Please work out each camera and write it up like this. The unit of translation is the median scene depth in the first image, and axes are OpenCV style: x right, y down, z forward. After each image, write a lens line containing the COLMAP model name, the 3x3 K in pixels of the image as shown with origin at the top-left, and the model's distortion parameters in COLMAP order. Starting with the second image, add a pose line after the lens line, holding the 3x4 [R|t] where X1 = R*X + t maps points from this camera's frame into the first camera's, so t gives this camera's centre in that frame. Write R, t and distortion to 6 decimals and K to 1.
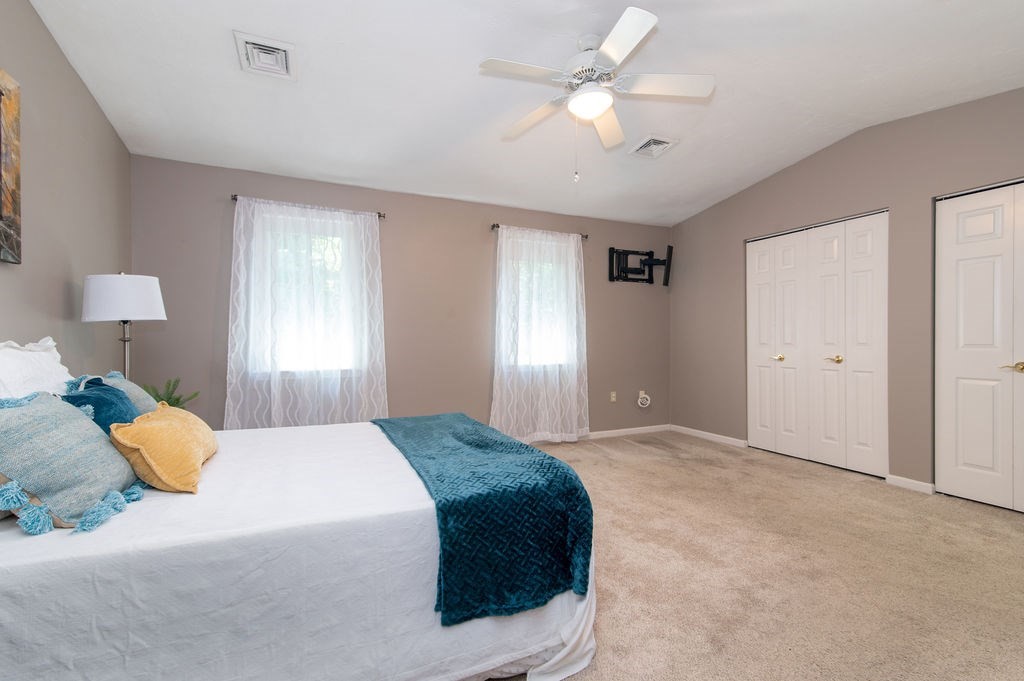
lens RADIAL K [[451.8, 0, 512.5], [0, 451.8, 343.1], [0, 0, 1]] dist [0.001122, 0.000571]
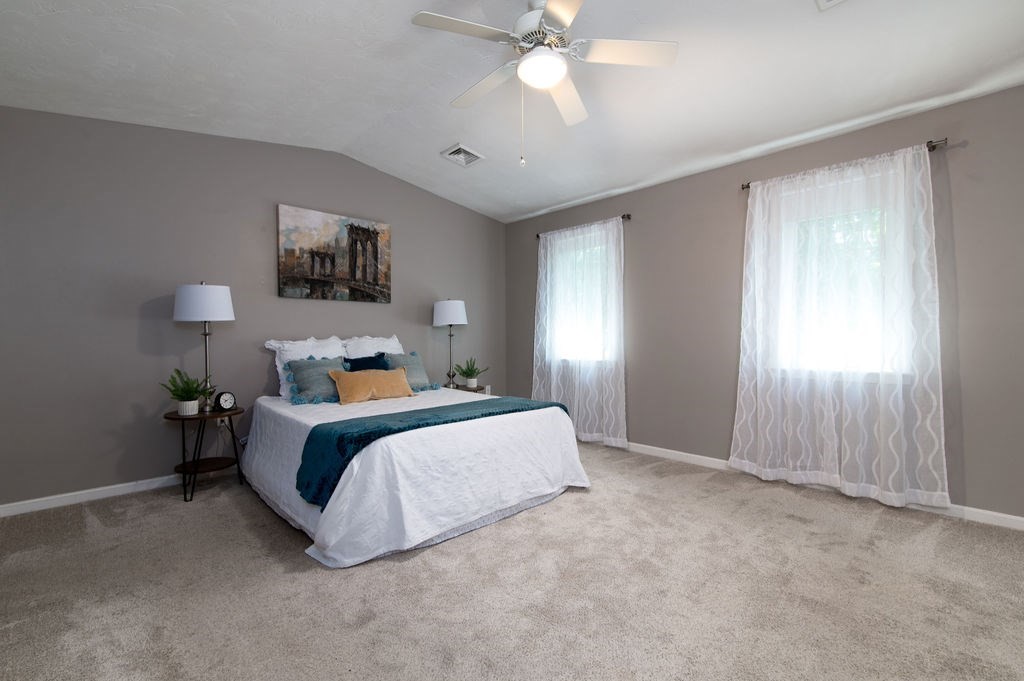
lens RADIAL K [[451.8, 0, 512.5], [0, 451.8, 343.1], [0, 0, 1]] dist [0.001122, 0.000571]
pose [[0.324239, 0.010476, -0.945917, 0.710953], [-0.004898, 0.999944, 0.009395, 0.004288], [0.945962, 0.001587, 0.324272, 0.458038]]
